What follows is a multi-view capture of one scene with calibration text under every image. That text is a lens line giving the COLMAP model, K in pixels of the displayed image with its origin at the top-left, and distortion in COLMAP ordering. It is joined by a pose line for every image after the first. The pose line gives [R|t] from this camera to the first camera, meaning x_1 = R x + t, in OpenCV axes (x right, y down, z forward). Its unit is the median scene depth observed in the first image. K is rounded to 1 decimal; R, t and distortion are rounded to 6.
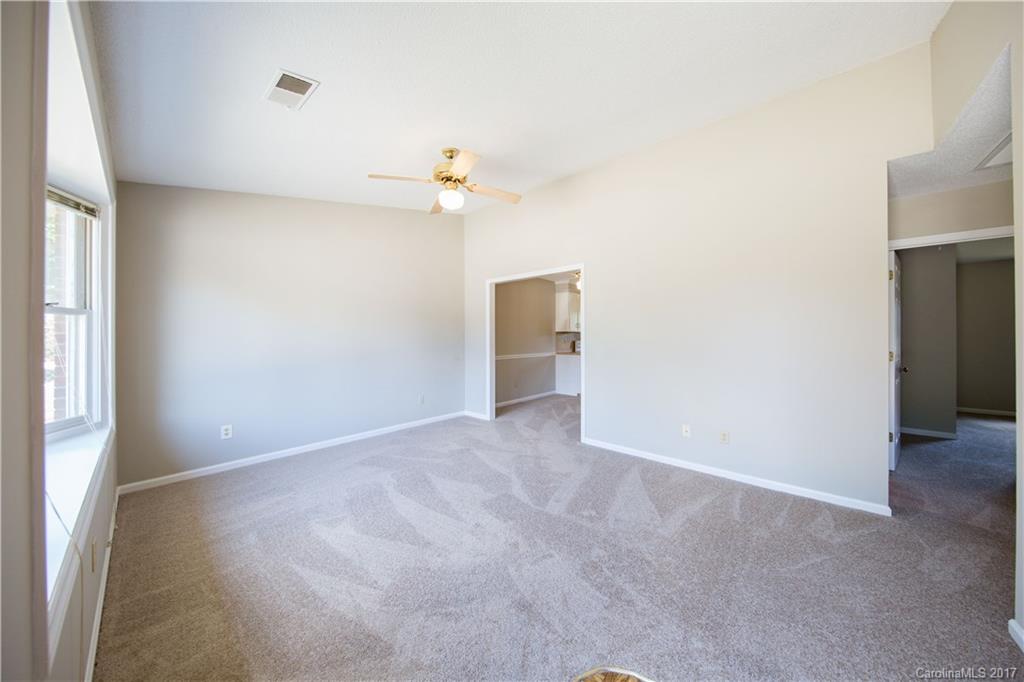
lens RADIAL K [[323.1, 0, 515.8], [0, 323.1, 338.4], [0, 0, 1]] dist [0.001464, 0.000007]
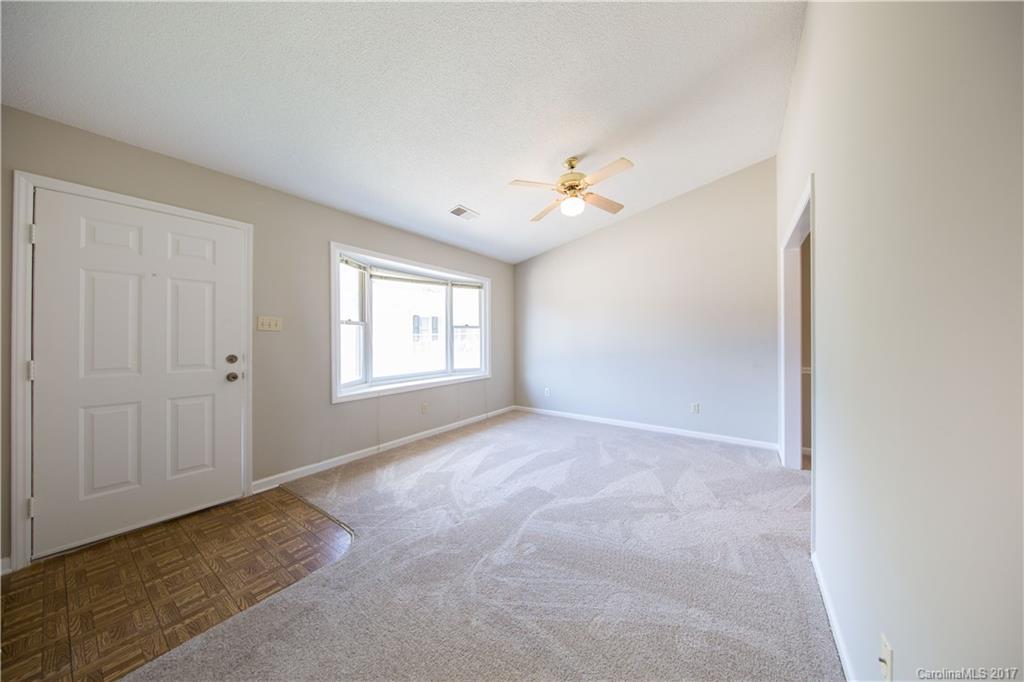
lens RADIAL K [[323.1, 0, 513.2], [0, 323.1, 338.9], [0, 0, 1]] dist [0.001464, 0.000007]
pose [[0.087747, -0.002197, -0.996140, 0.817301], [0.003625, 0.999992, -0.001886, 0.009541], [0.996136, -0.003446, 0.087754, 0.699180]]
